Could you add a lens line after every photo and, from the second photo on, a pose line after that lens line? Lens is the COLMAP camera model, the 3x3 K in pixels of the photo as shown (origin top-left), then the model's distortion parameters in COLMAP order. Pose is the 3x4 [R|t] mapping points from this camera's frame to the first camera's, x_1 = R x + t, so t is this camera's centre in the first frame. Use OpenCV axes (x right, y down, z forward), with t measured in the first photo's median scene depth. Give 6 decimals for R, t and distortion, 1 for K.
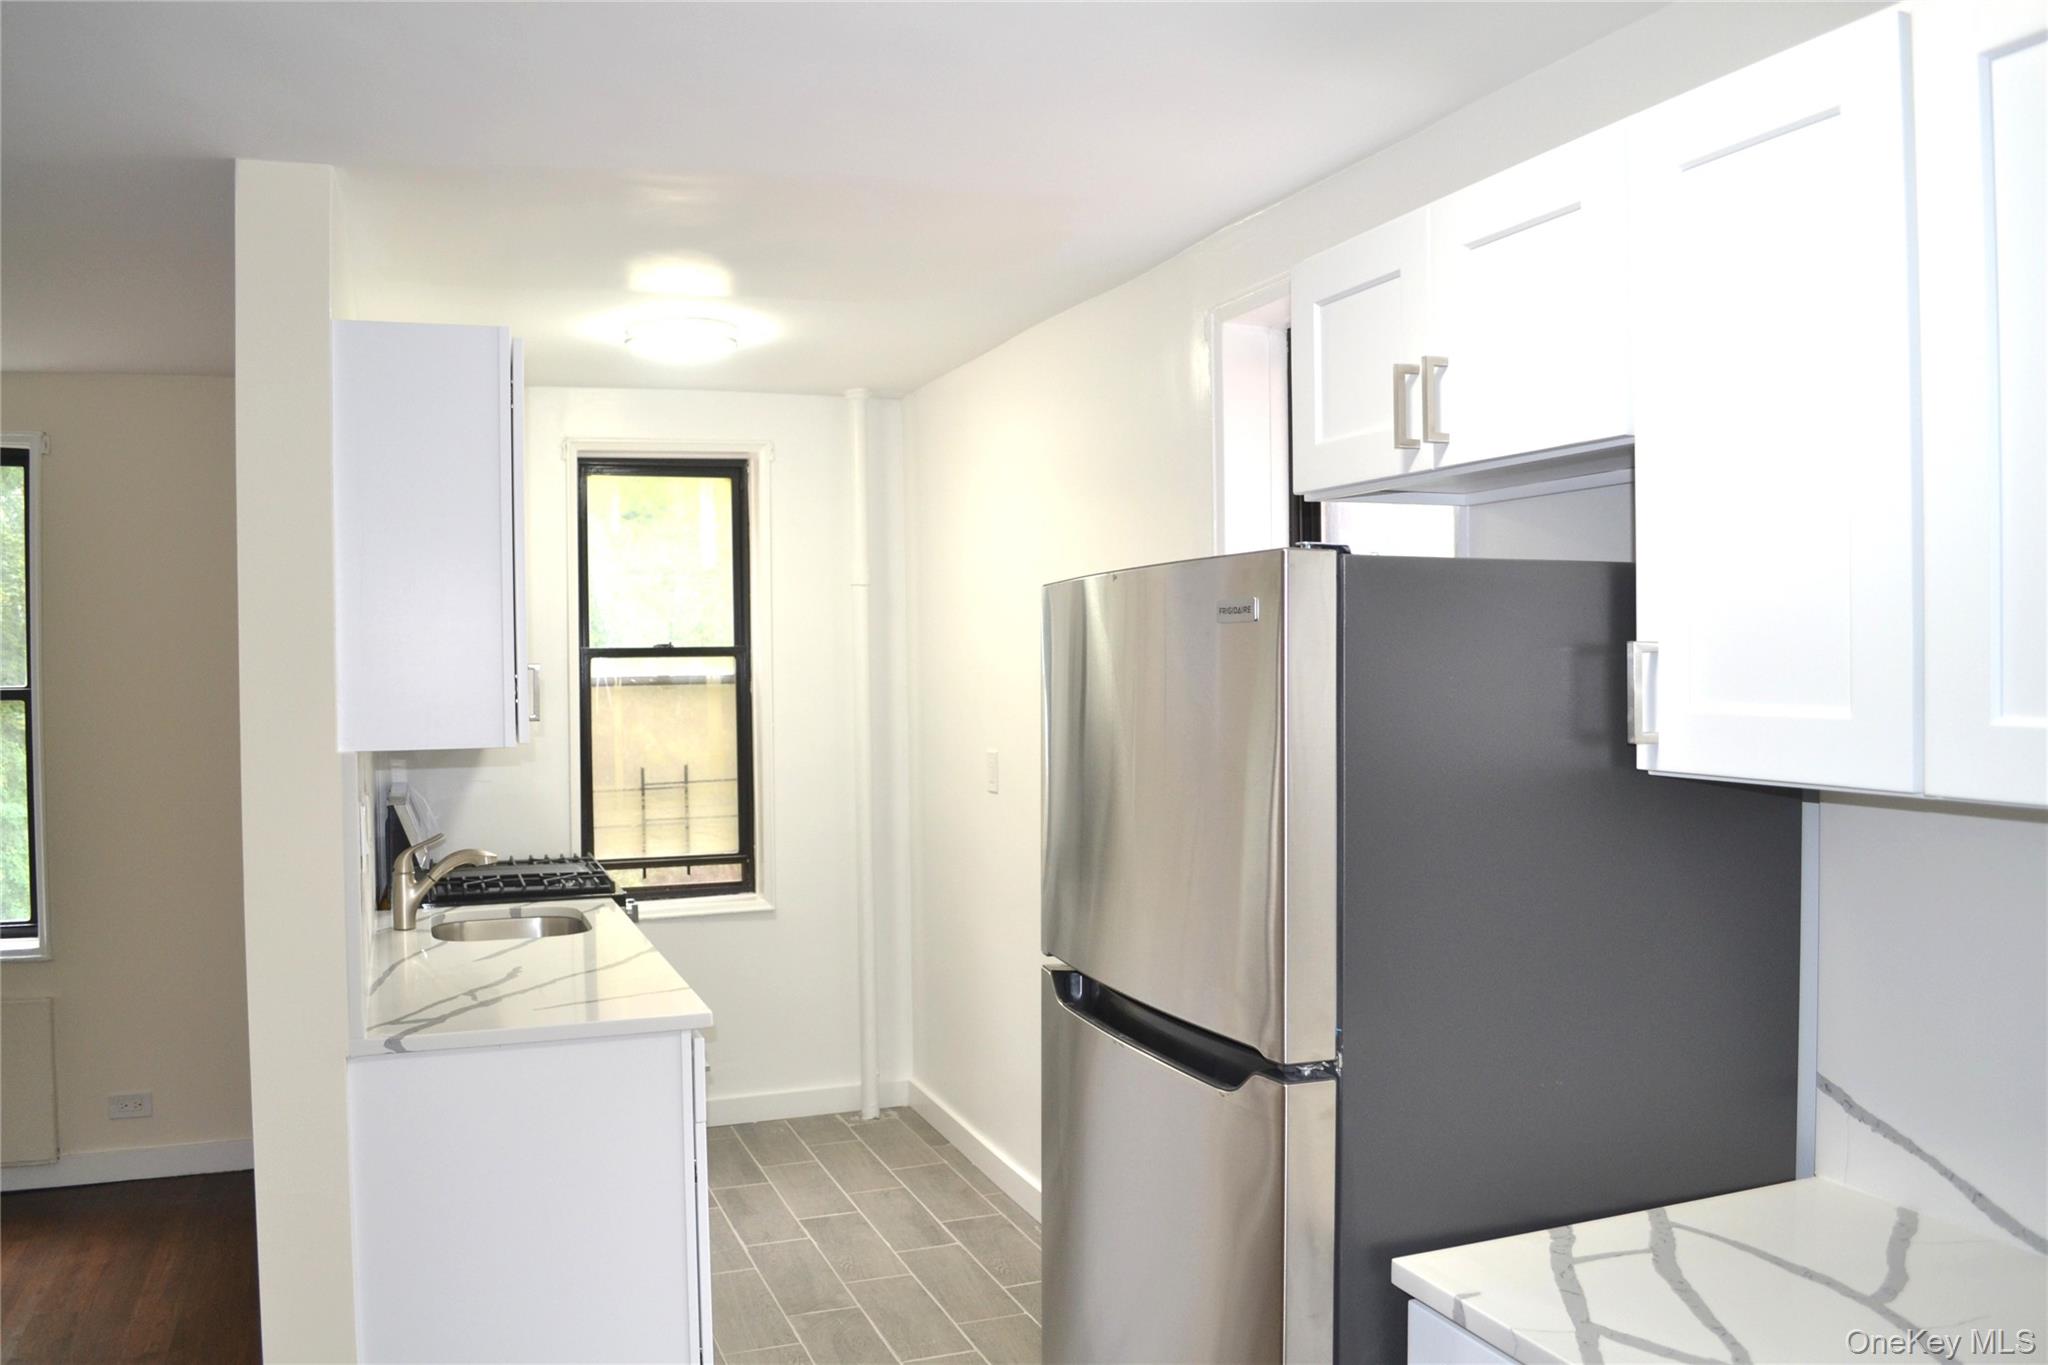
lens RADIAL K [[1661.2, 0, 1024.0], [0, 1661.2, 682.5], [0, 0, 1]] dist [-0.086963, -0.002125]
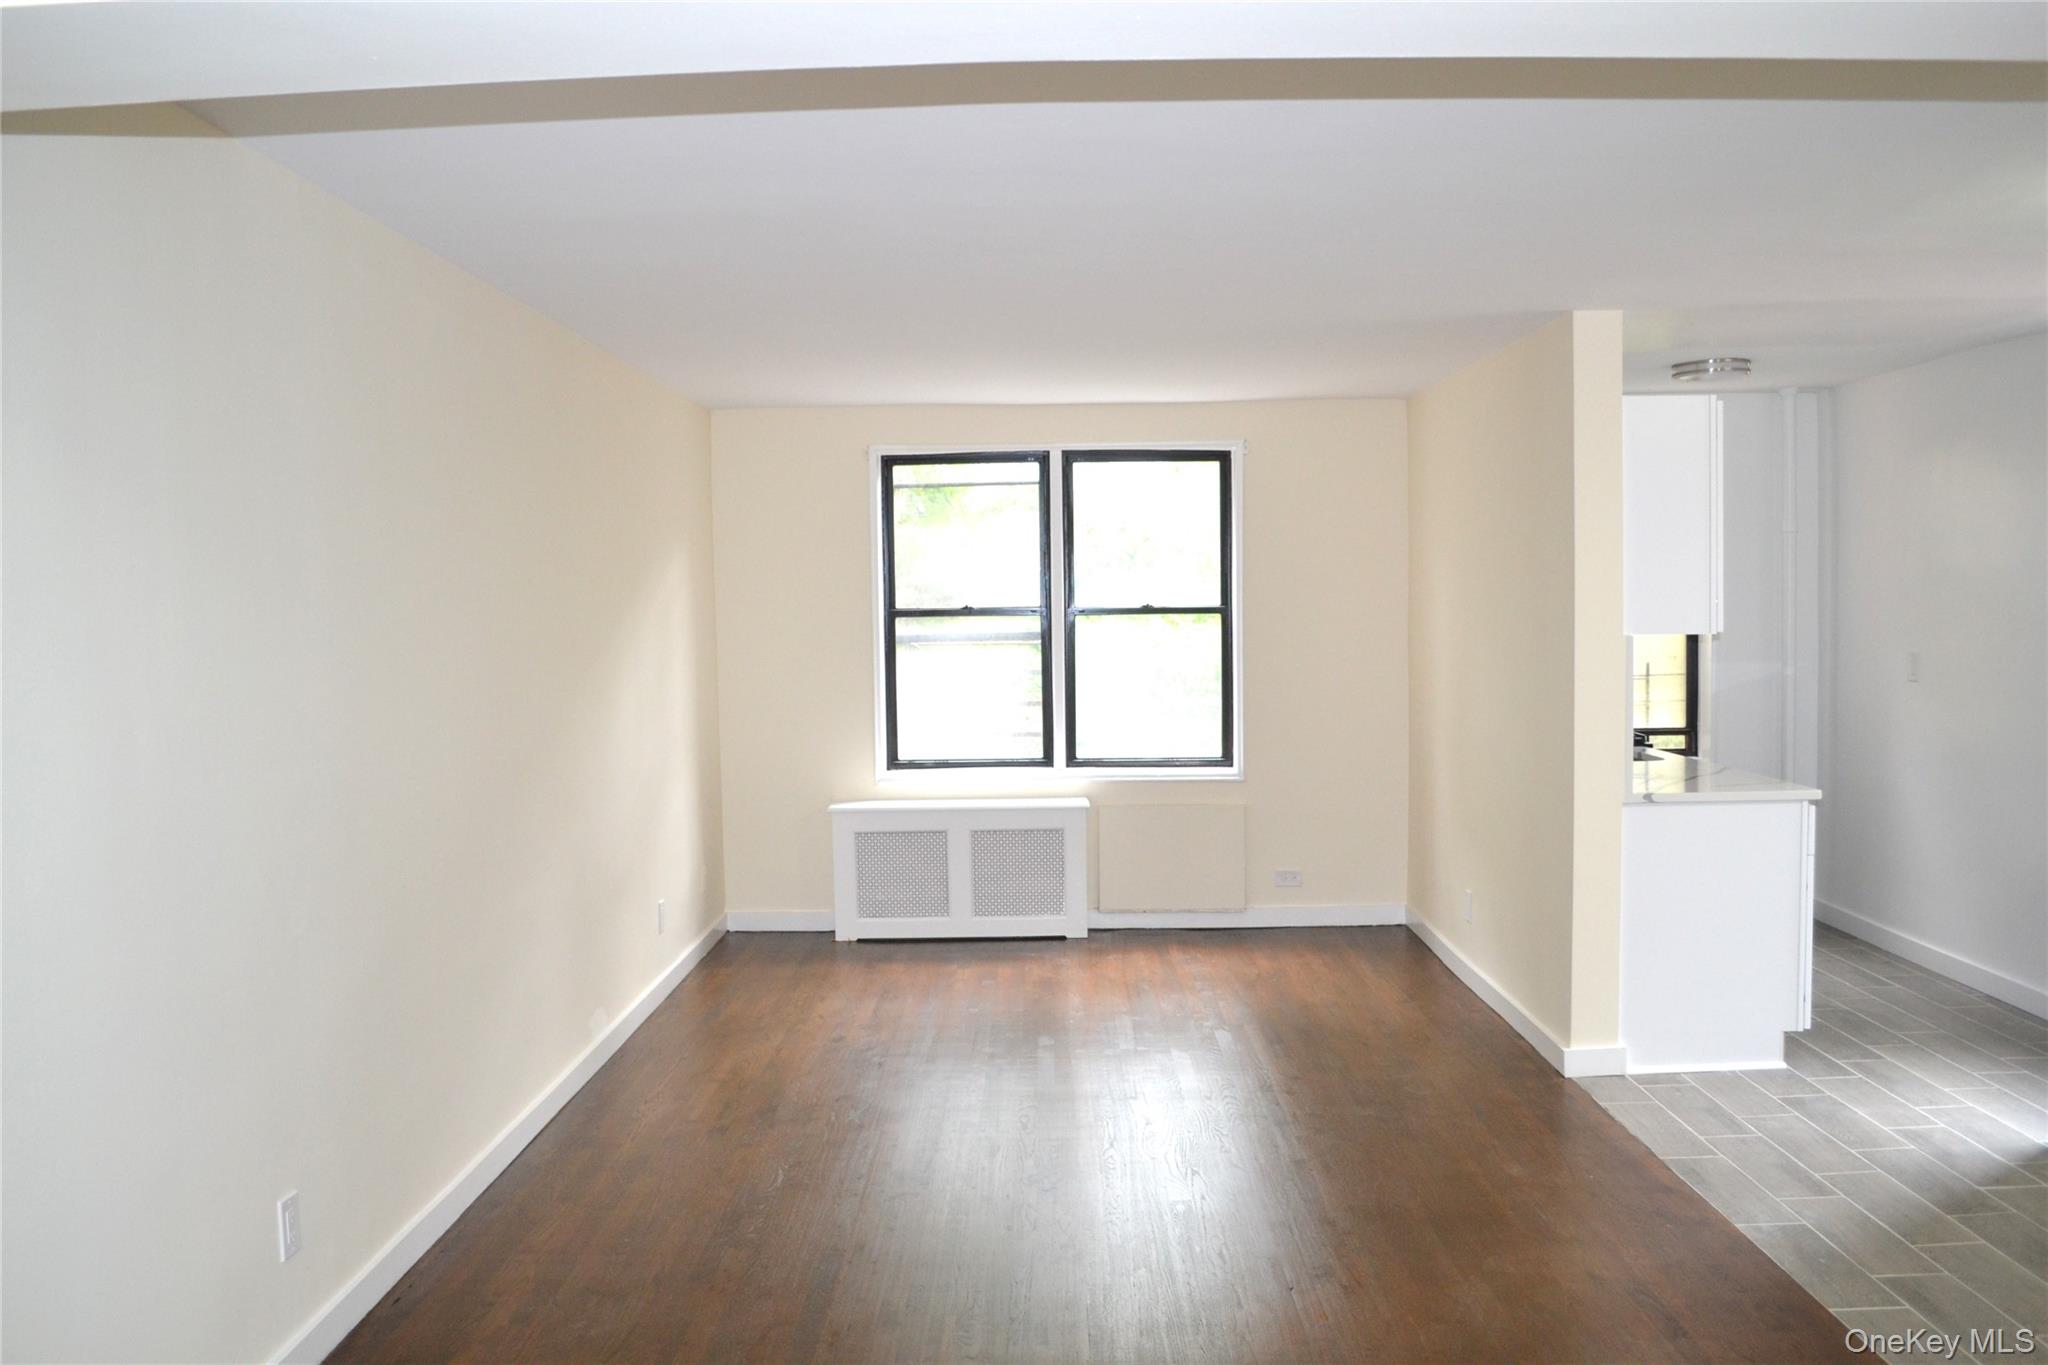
lens RADIAL K [[1624.7, 0, 1010.8], [0, 1624.7, 690.2], [0, 0, 1]] dist [-0.079548, 0.001179]
pose [[0.929082, 0.019038, -0.369385, -0.234519], [-0.003880, 0.999121, 0.041736, 0.018549], [0.369854, -0.037343, 0.928339, -0.548903]]
